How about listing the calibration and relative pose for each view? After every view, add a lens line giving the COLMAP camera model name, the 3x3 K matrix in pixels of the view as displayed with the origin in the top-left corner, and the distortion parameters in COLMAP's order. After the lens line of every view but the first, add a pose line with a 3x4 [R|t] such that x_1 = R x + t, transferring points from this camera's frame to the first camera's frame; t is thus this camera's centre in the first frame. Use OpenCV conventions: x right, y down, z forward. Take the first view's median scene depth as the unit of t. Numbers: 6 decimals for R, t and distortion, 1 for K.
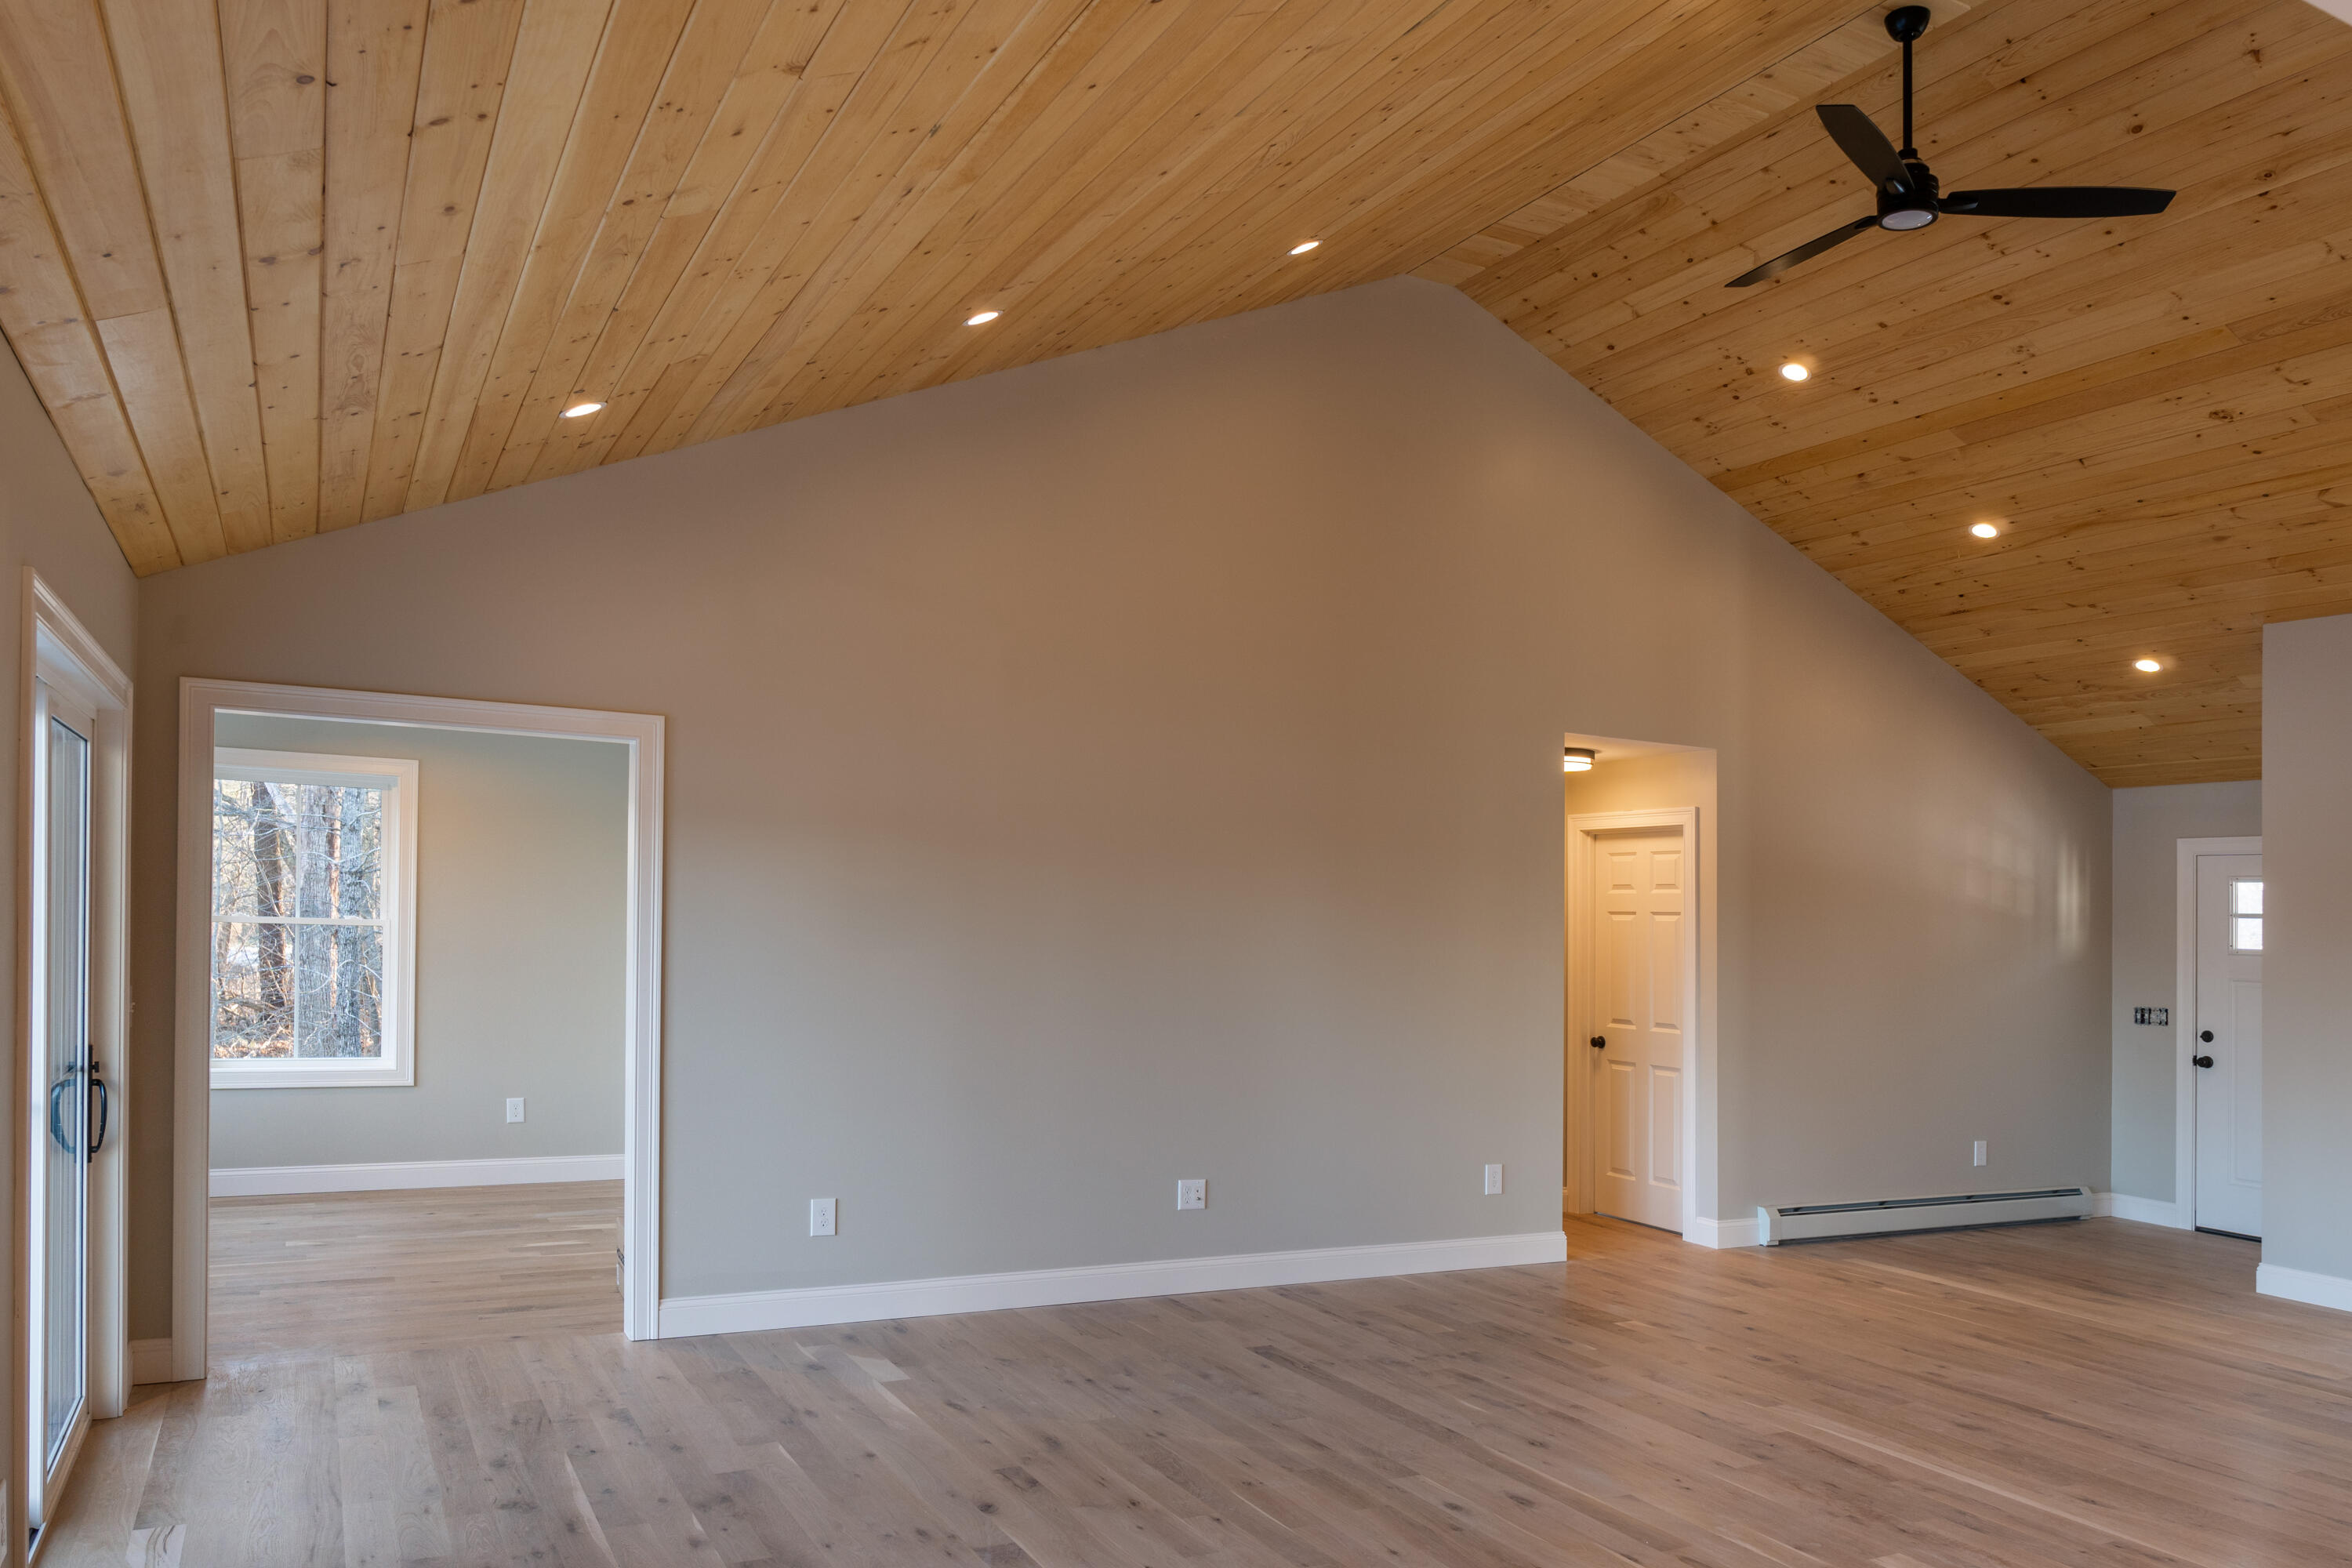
lens RADIAL K [[1698.6, 0, 1176.0], [0, 1698.6, 784.0], [0, 0, 1]] dist [-0.000992, -0.000323]
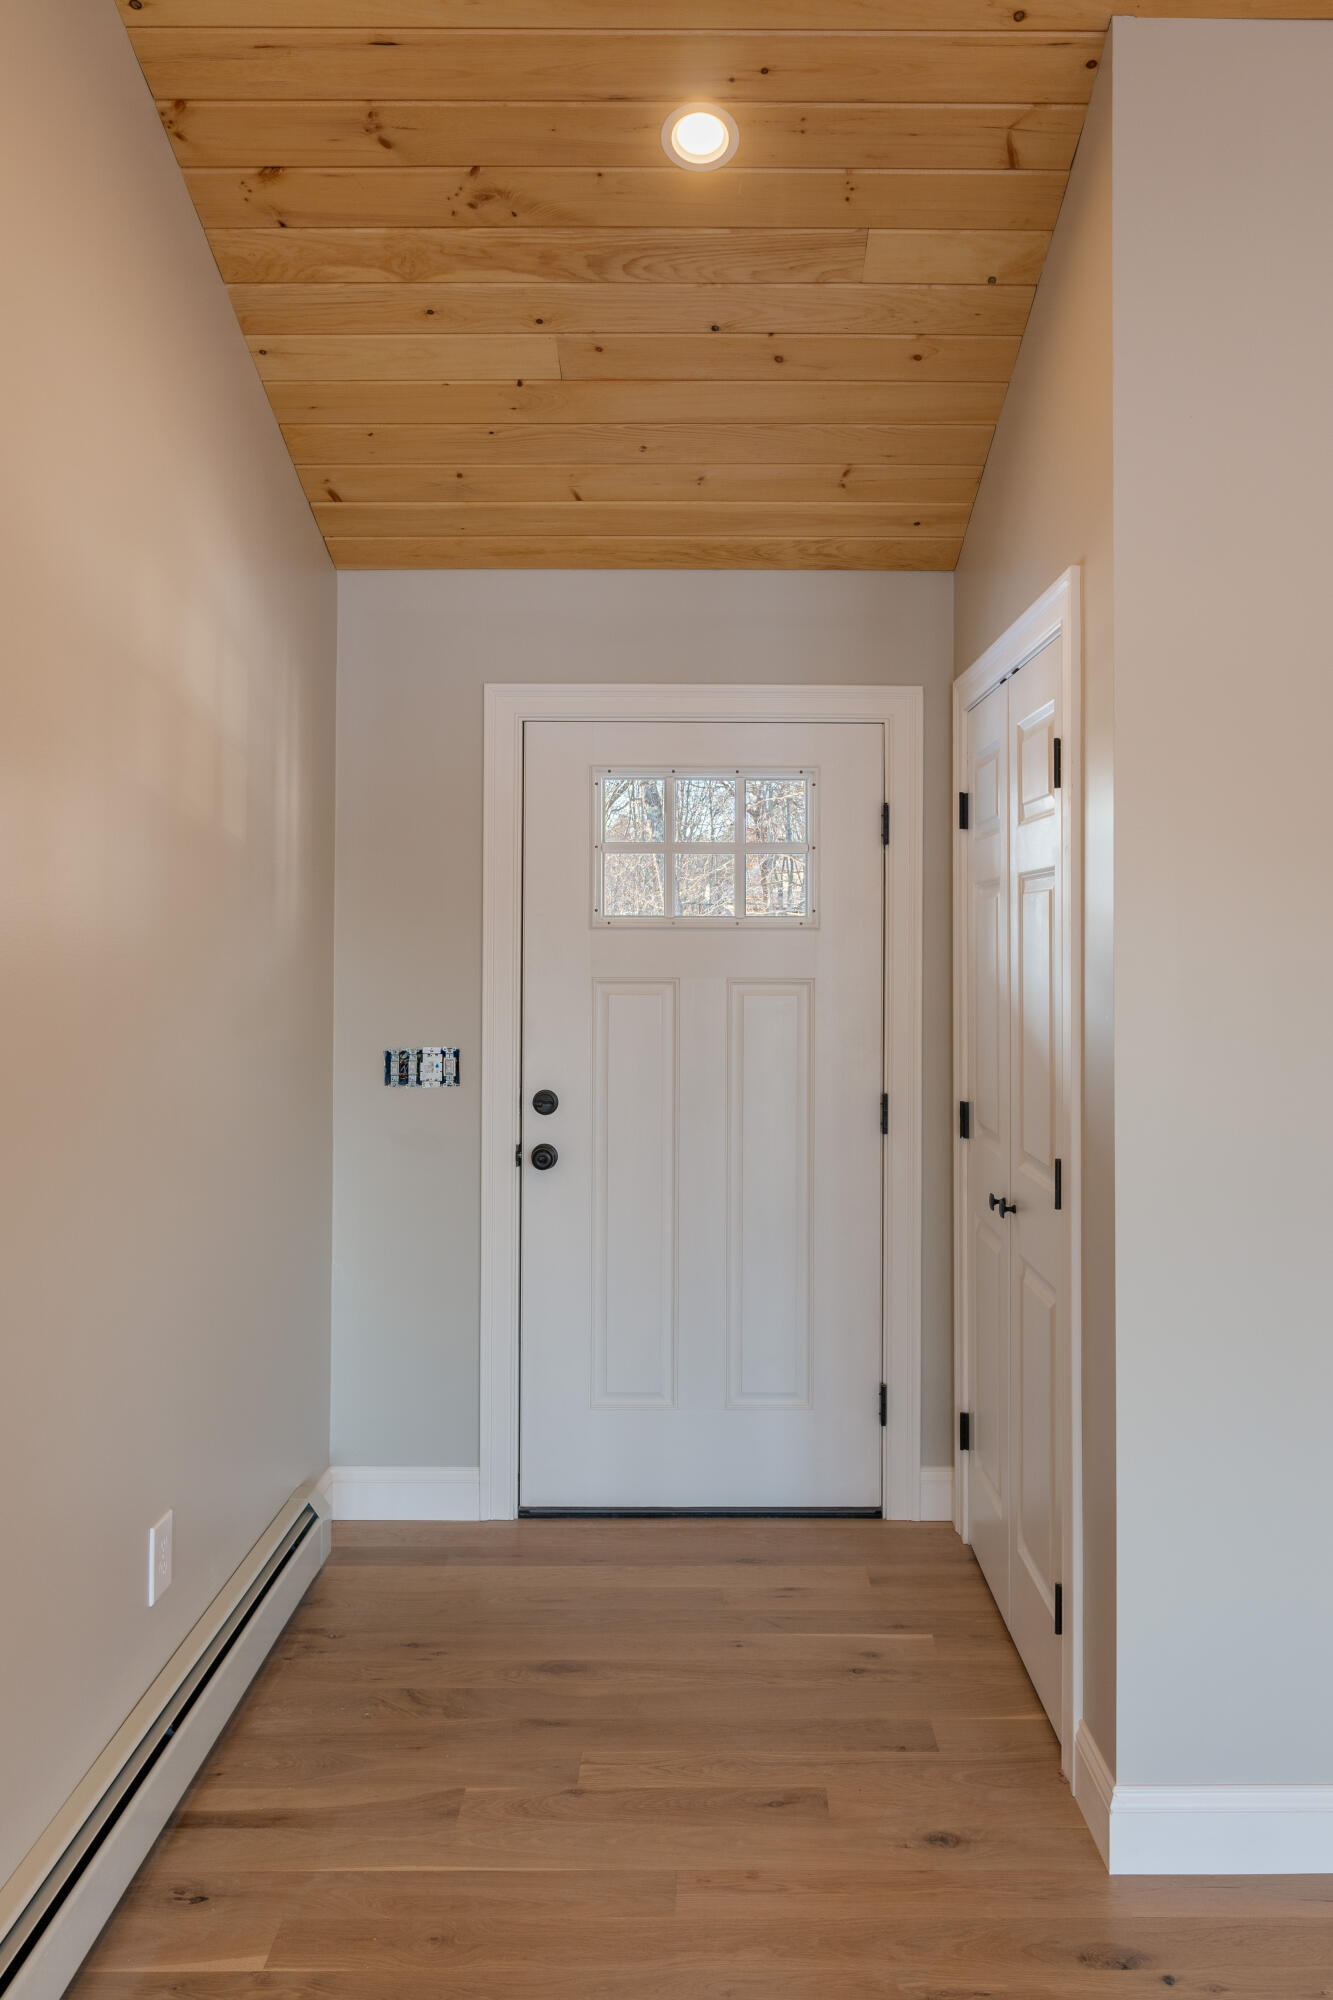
lens RADIAL K [[1373.4, 0, 671.2], [0, 1373.4, 929.0], [0, 0, 1]] dist [0.004524, 0.000641]
pose [[0.451911, -0.022173, 0.891787, 0.280934], [-0.061198, 0.996565, 0.055790, 0.076503], [-0.889961, -0.079787, 0.449002, 0.794878]]
